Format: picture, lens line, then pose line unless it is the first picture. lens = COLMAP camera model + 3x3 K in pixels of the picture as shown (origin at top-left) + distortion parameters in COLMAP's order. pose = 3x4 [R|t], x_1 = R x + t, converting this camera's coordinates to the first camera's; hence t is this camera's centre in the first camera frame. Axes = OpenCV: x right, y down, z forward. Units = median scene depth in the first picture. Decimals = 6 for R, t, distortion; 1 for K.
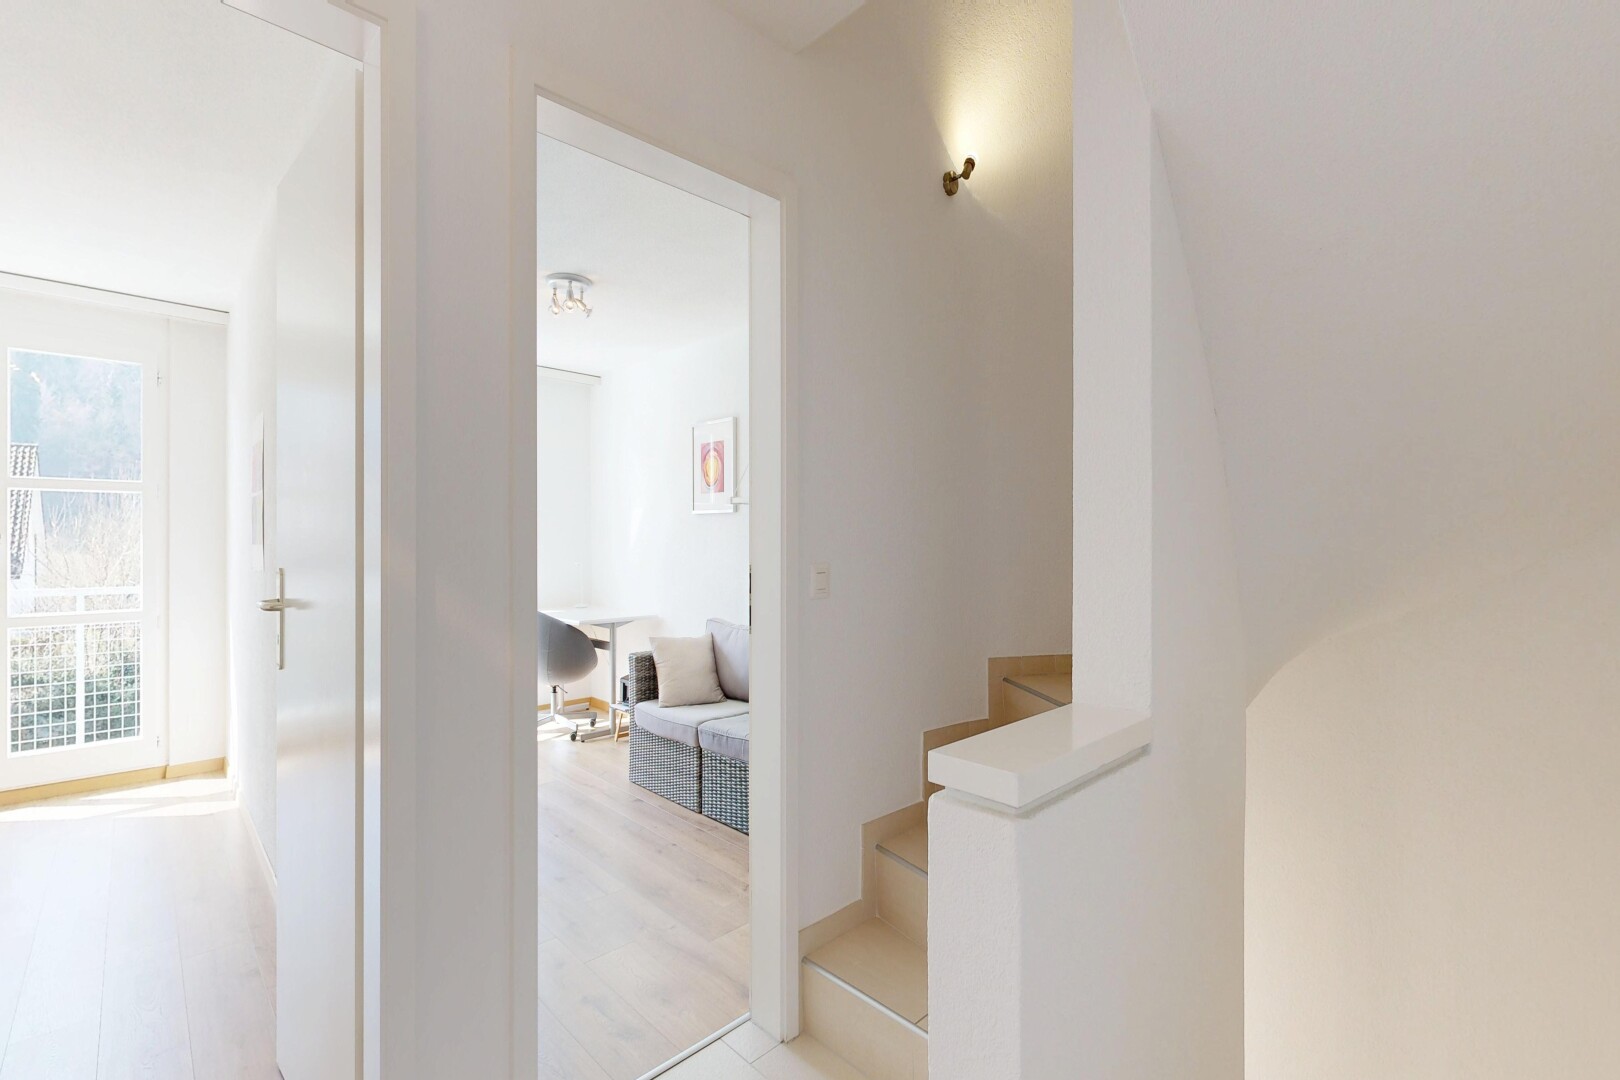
lens RADIAL K [[713.8, 0, 808.4], [0, 713.8, 539.7], [0, 0, 1]] dist [-0.001273, -0.001521]
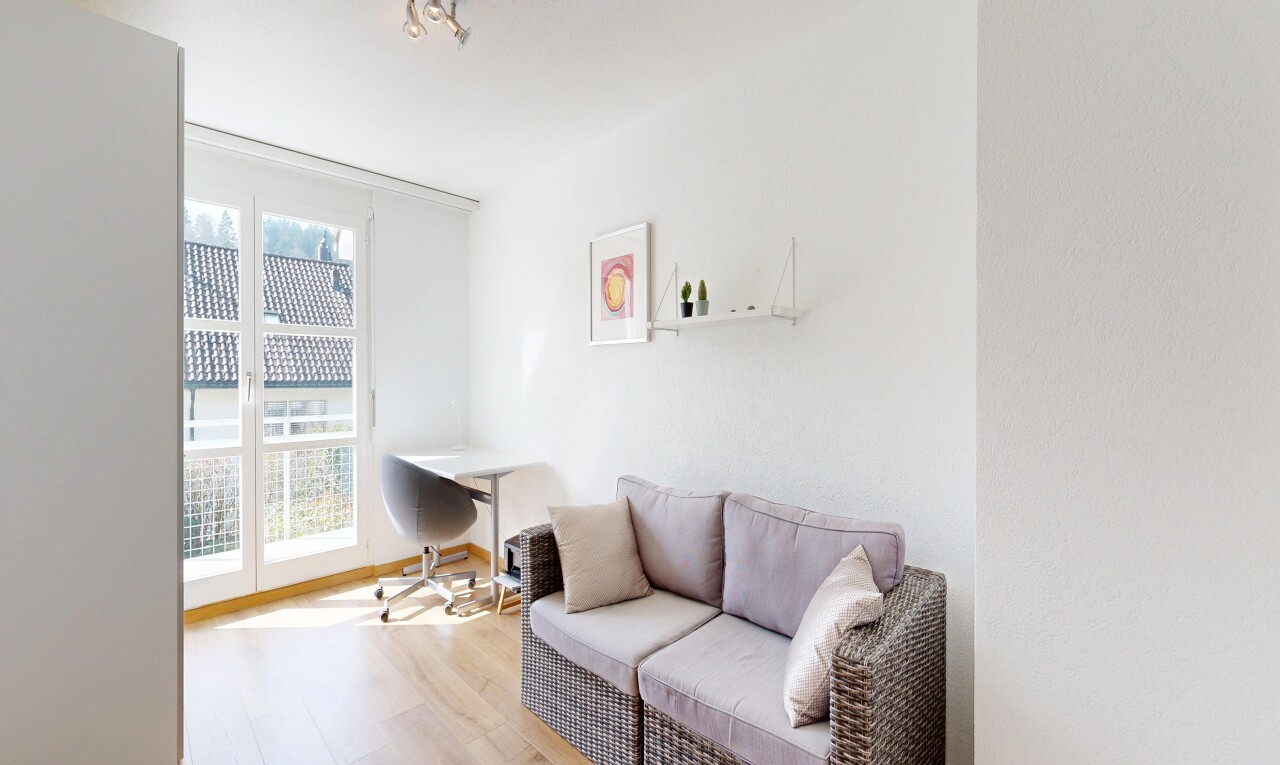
lens RADIAL K [[503.5, 0, 640.0], [0, 503.5, 382.5], [0, 0, 1]] dist [-0.002163, -0.000146]
pose [[0.999642, -0.000606, 0.026762, -0.142837], [0.000498, 0.999992, 0.004043, 0.005946], [-0.026764, -0.004029, 0.999634, 0.481369]]
